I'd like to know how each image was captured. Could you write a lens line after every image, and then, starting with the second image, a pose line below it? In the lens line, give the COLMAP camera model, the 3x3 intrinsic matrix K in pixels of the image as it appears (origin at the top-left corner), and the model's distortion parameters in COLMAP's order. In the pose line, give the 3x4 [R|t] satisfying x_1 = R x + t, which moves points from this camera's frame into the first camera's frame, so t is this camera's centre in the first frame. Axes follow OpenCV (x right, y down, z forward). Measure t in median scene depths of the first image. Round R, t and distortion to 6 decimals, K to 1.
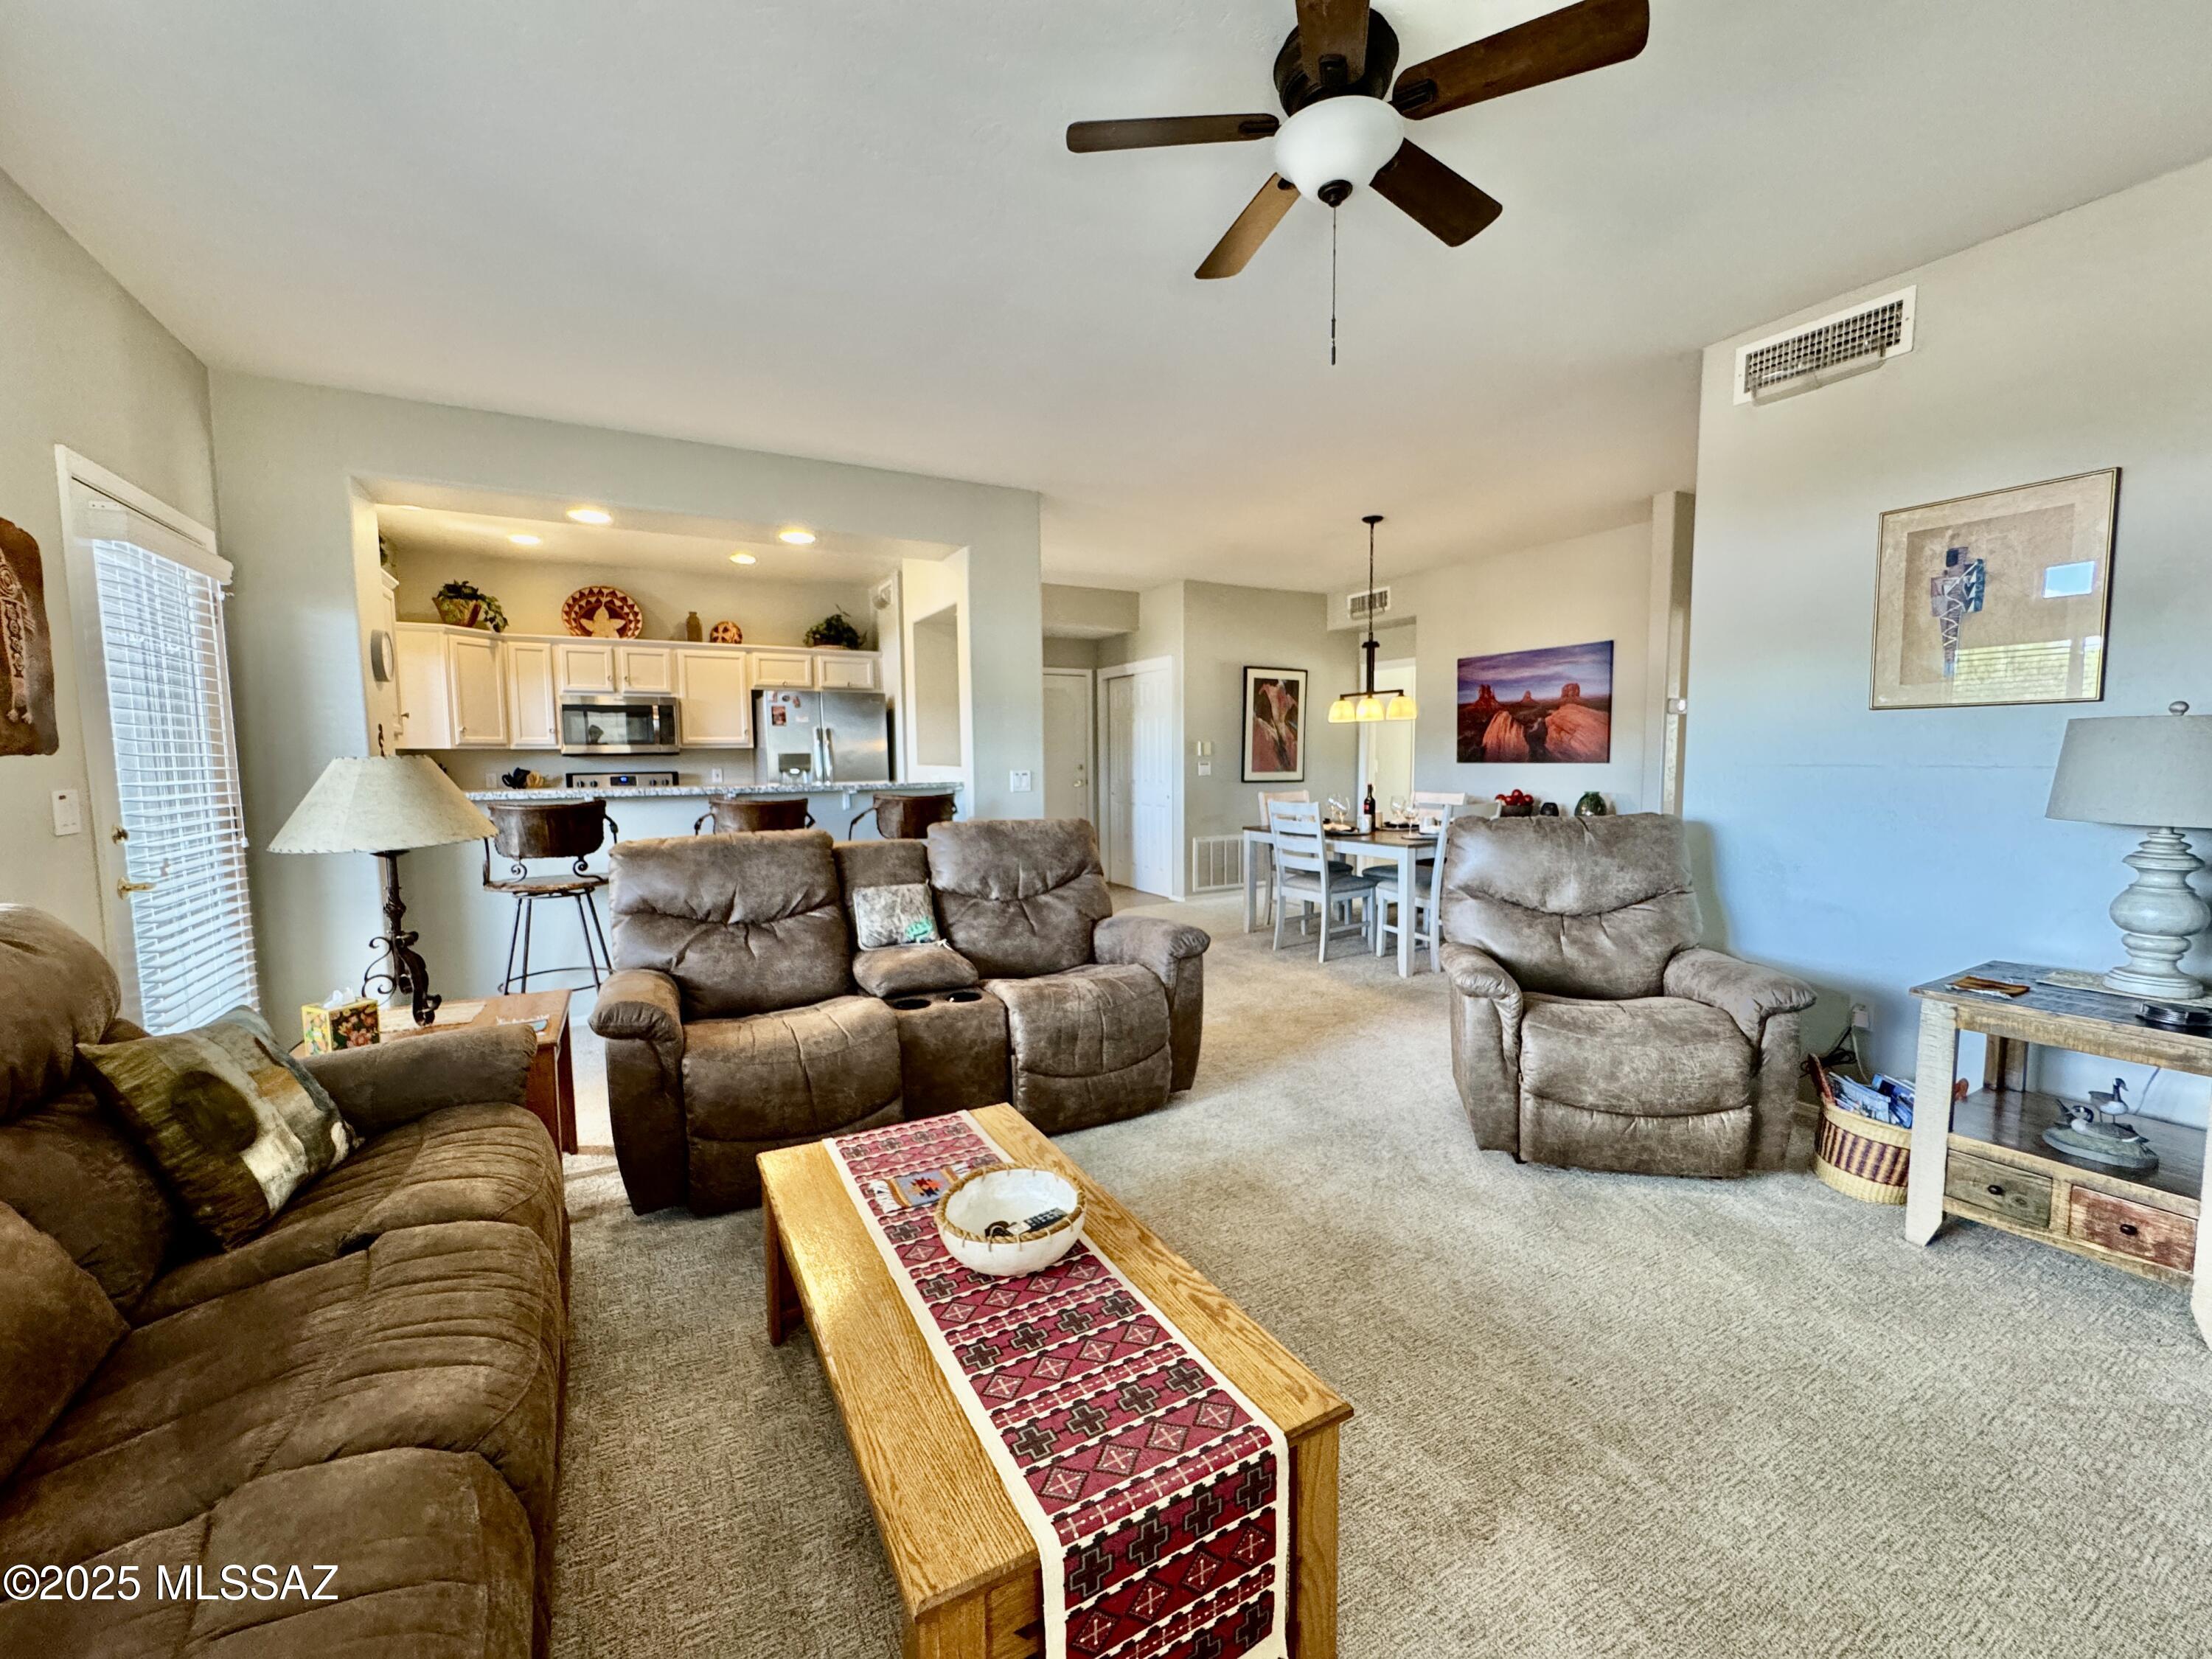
lens RADIAL K [[894.6, 0, 1105.7], [0, 894.6, 824.8], [0, 0, 1]] dist [-0.001402, 0.000124]
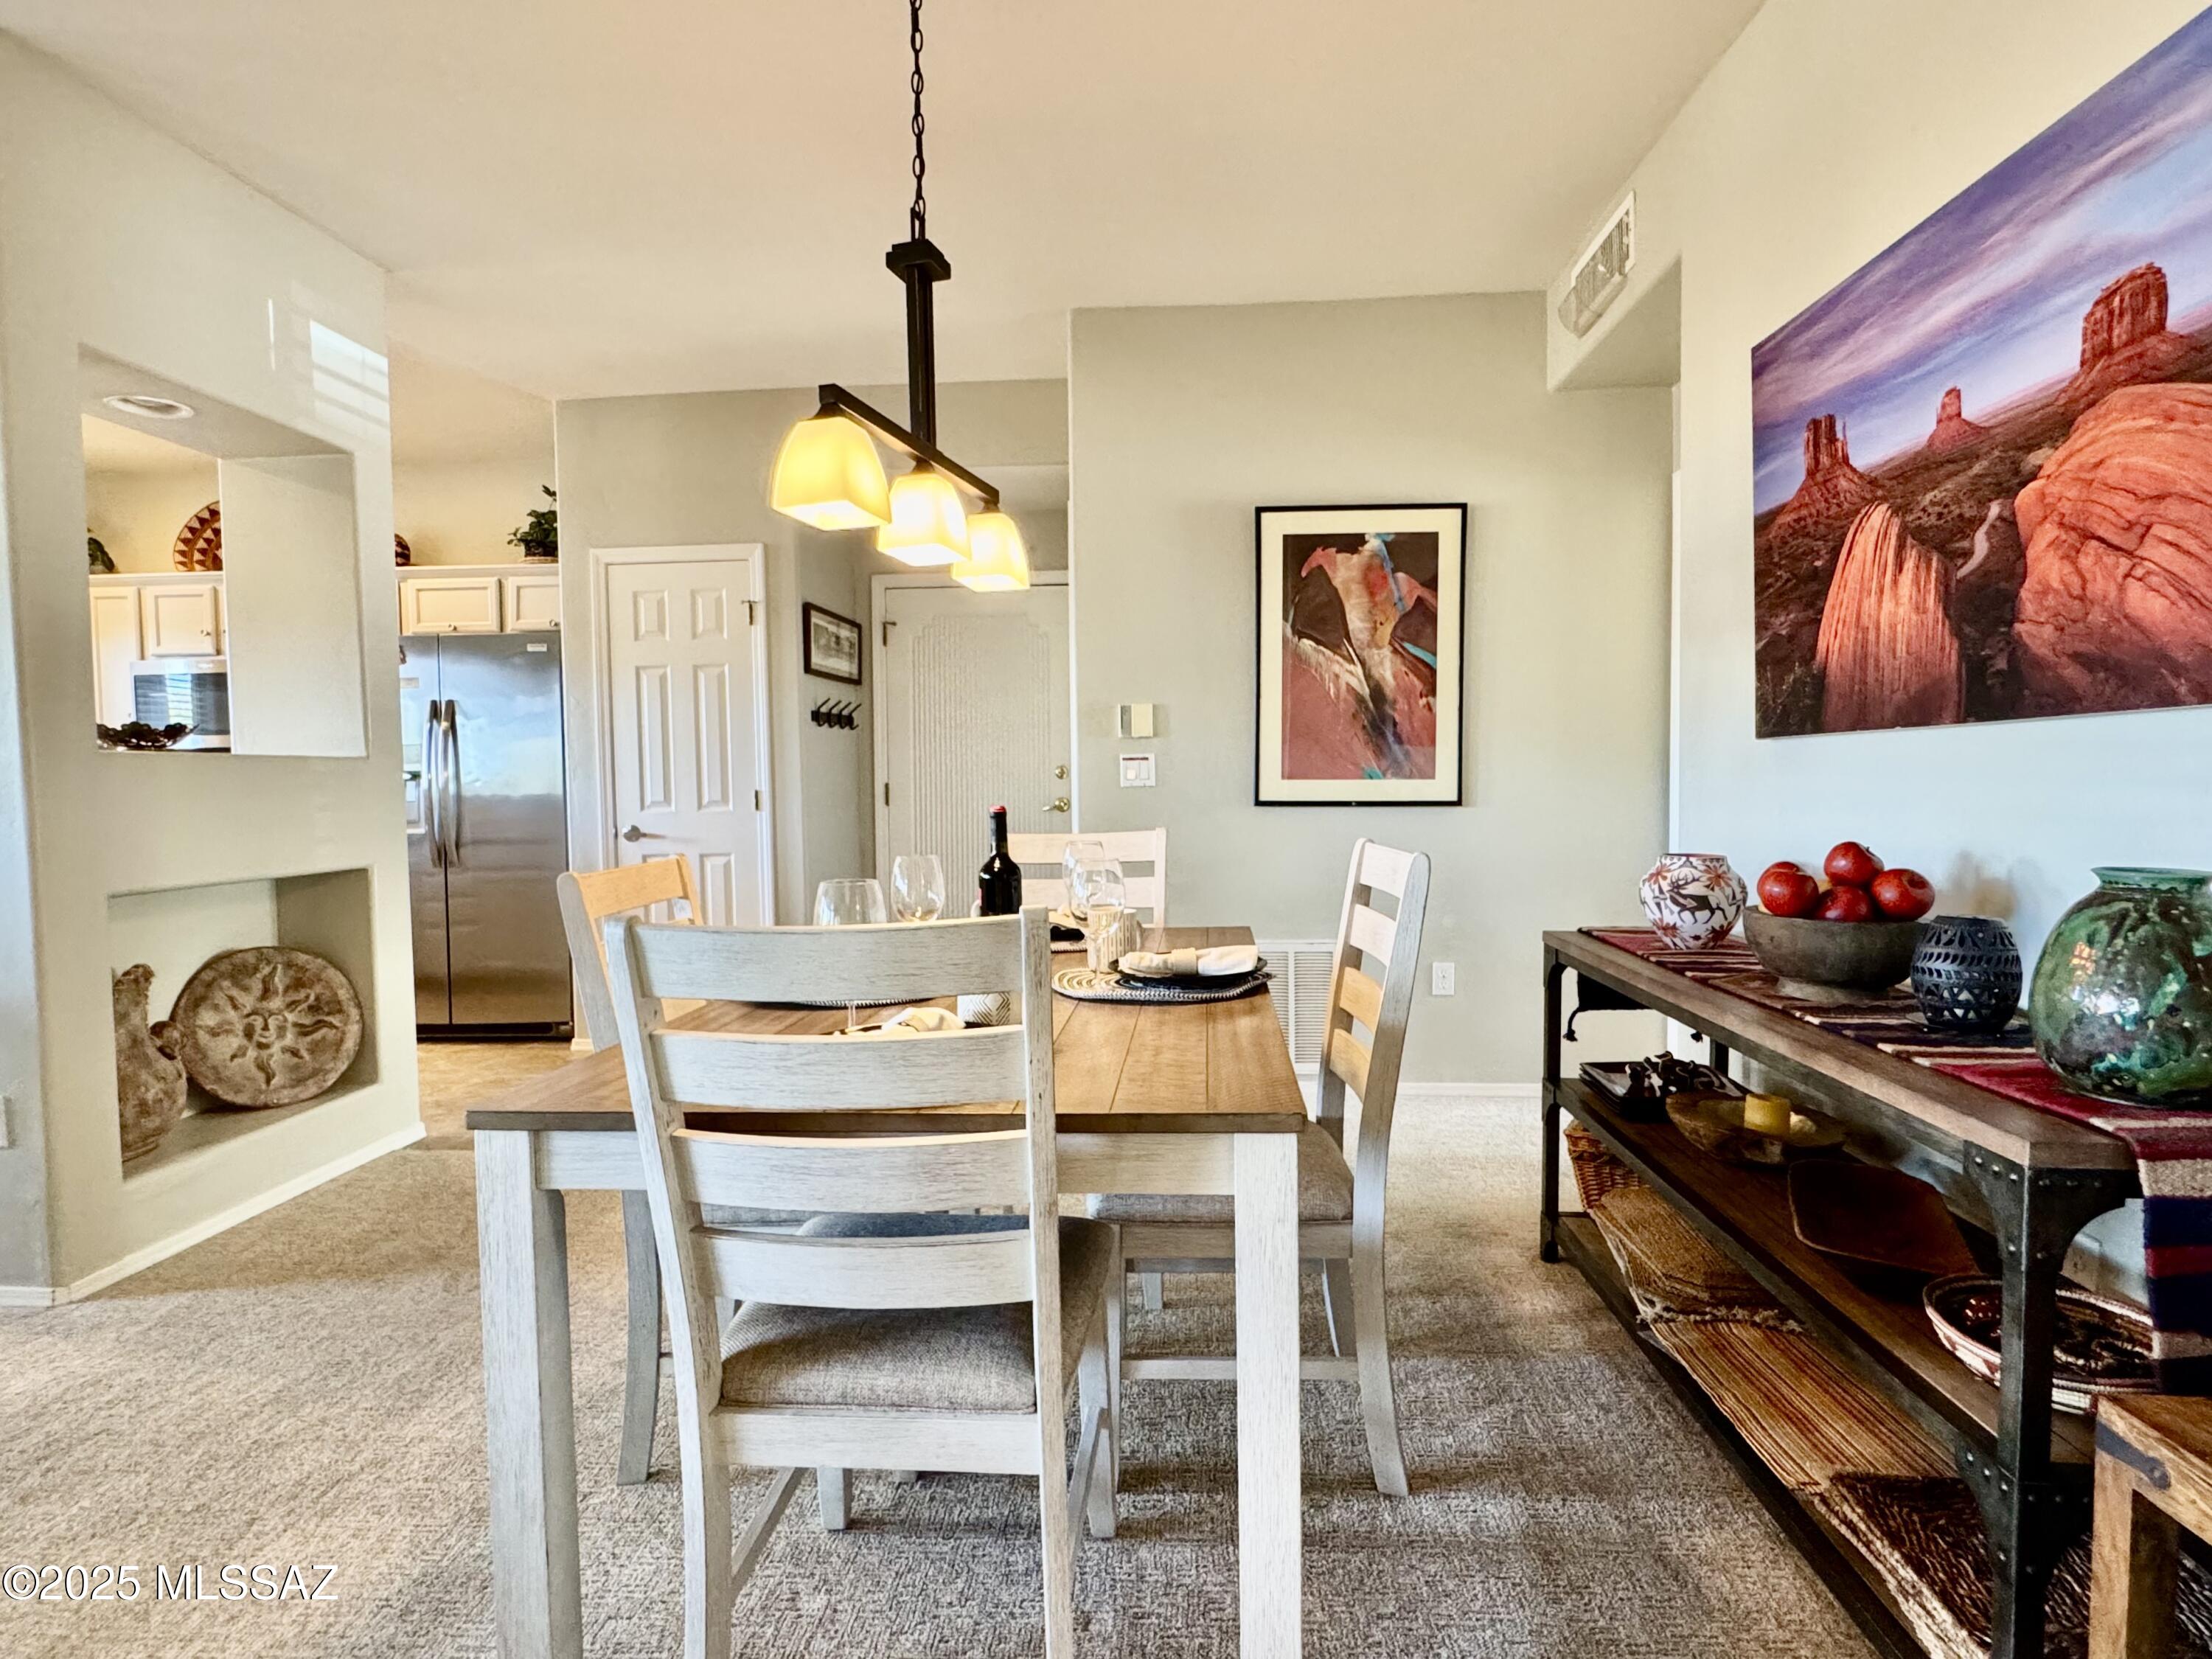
lens RADIAL K [[1158.8, 0, 1095.8], [0, 1158.8, 819.0], [0, 0, 1]] dist [0.000238, -0.000146]
pose [[0.839696, 0.016877, -0.542794, 0.444890], [-0.036445, 0.999015, -0.025318, -0.031590], [0.541832, 0.041042, 0.839484, 0.648834]]
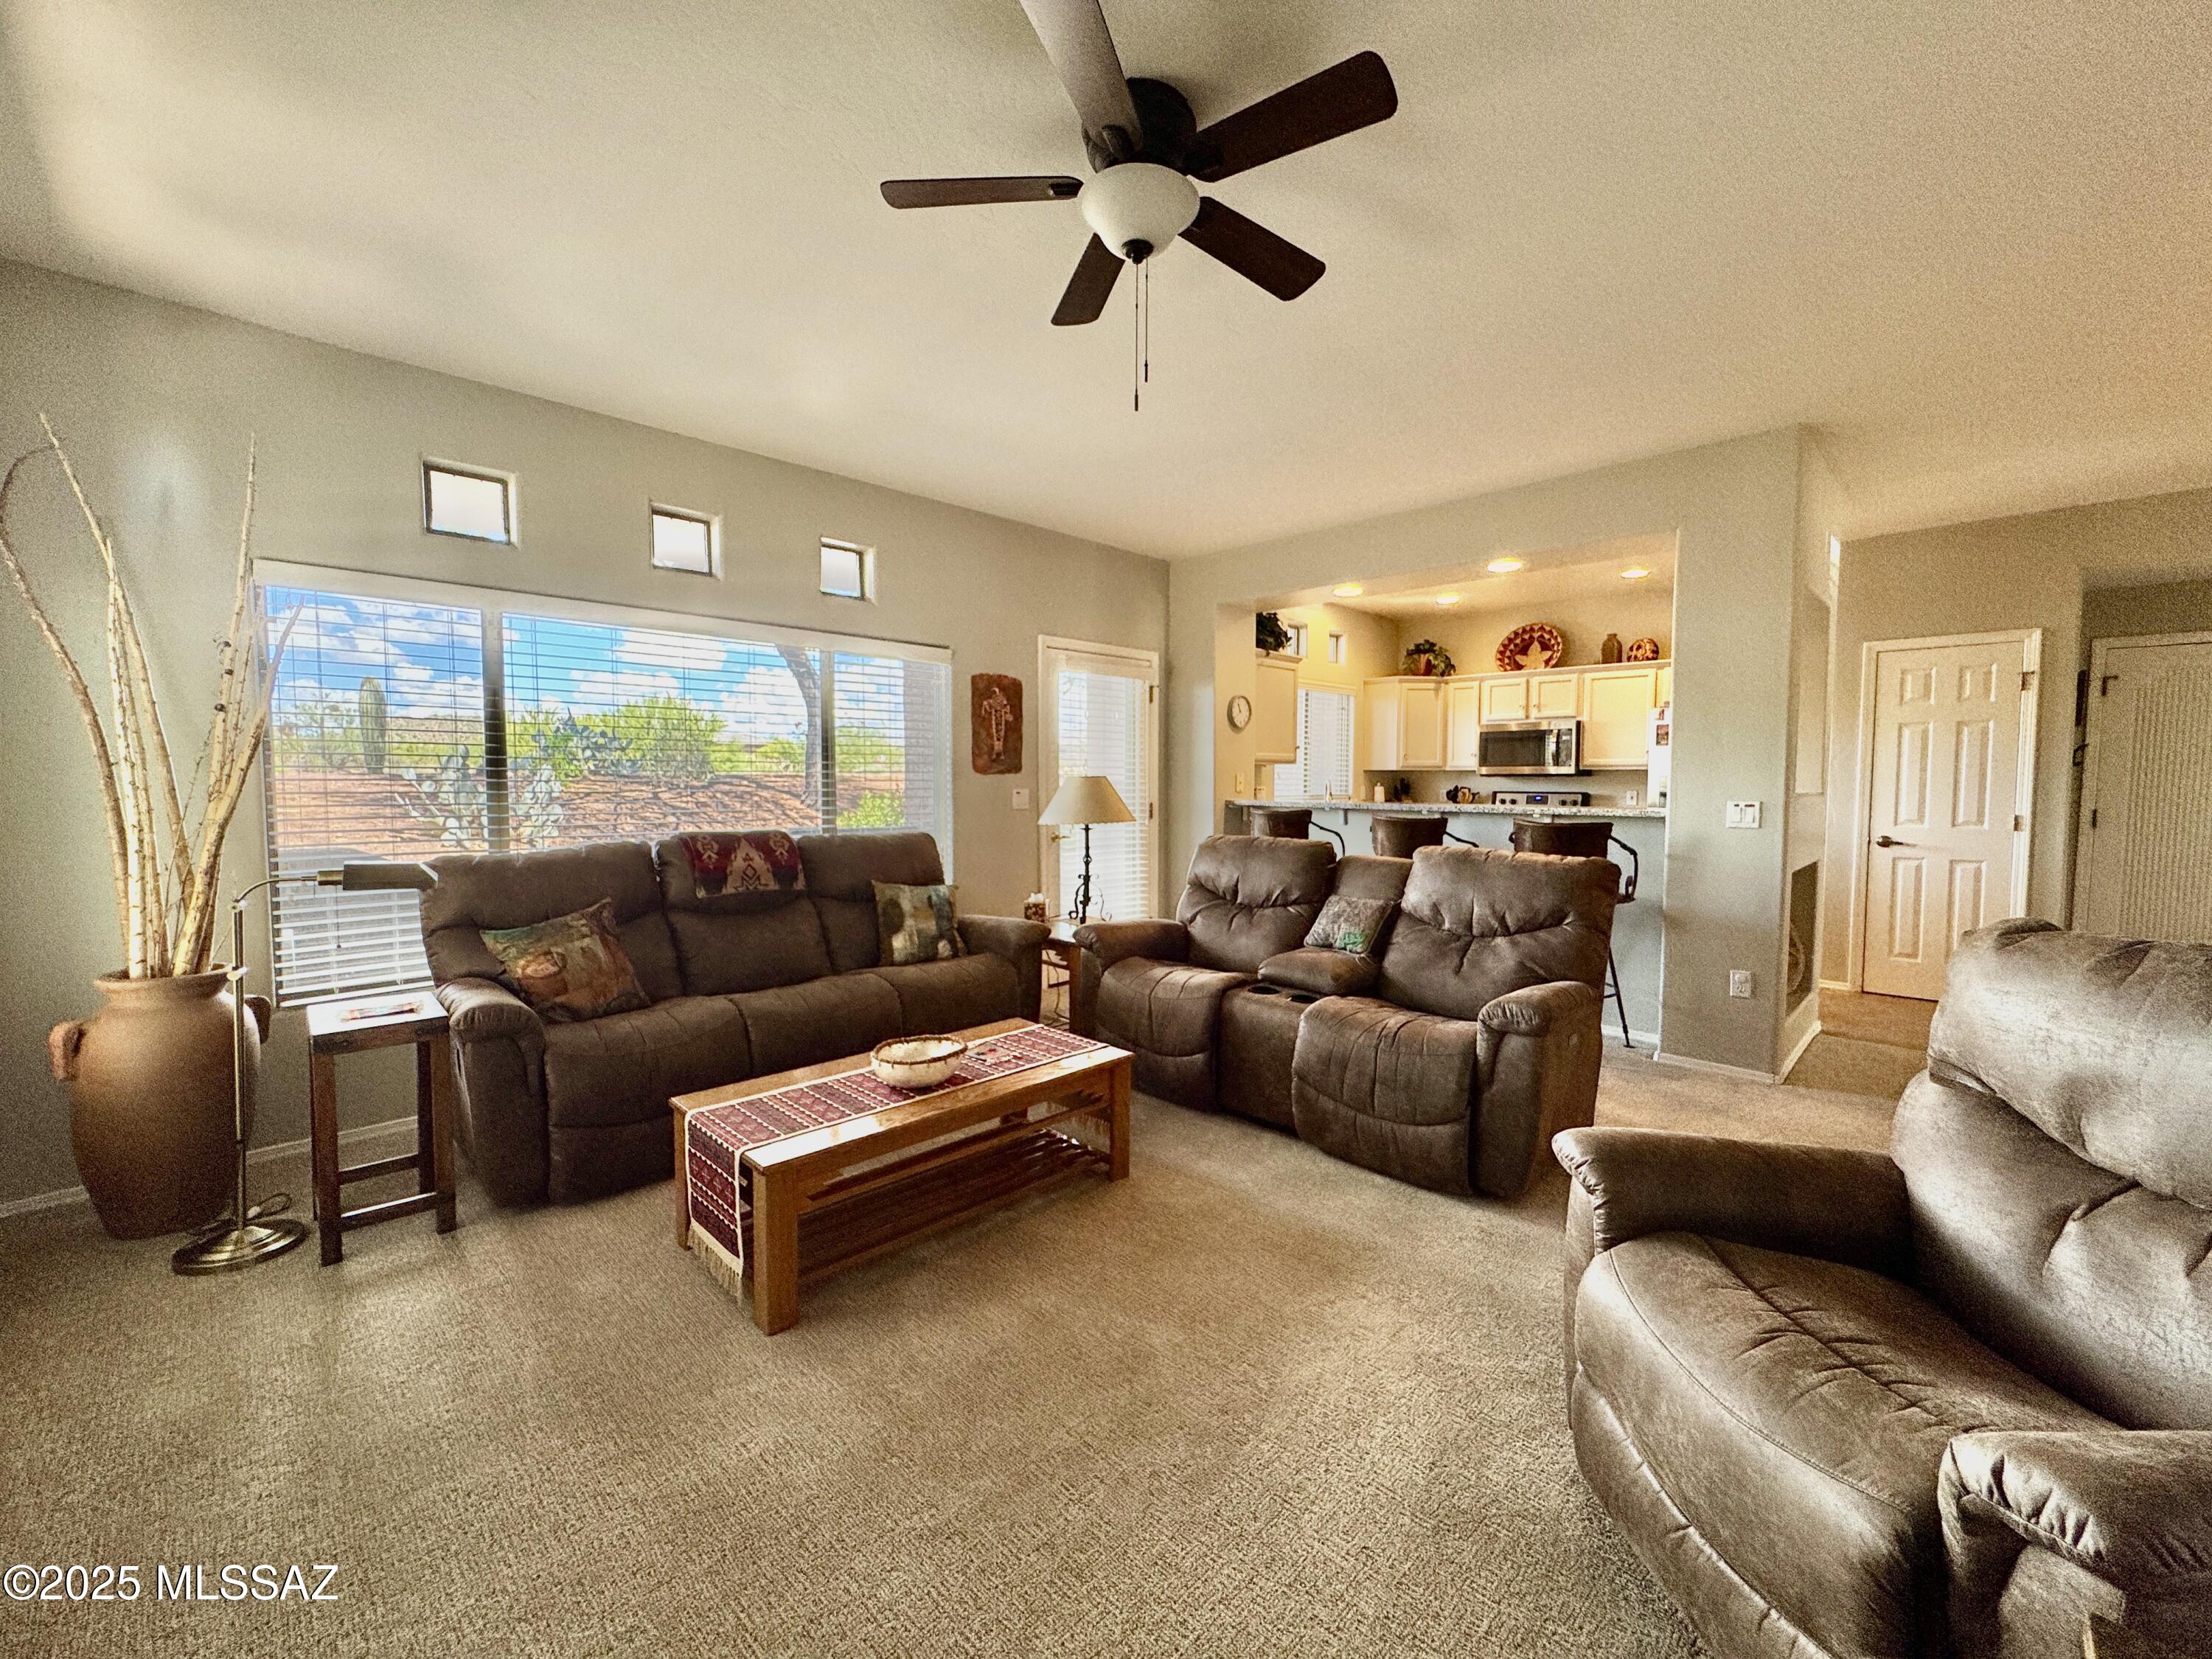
lens RADIAL K [[894.6, 0, 1105.7], [0, 894.6, 824.8], [0, 0, 1]] dist [-0.001402, 0.000124]
pose [[0.275400, 0.060432, -0.959428, 0.374258], [-0.081421, 0.995902, 0.039357, -0.019831], [0.957875, 0.067279, 0.279192, 0.205549]]
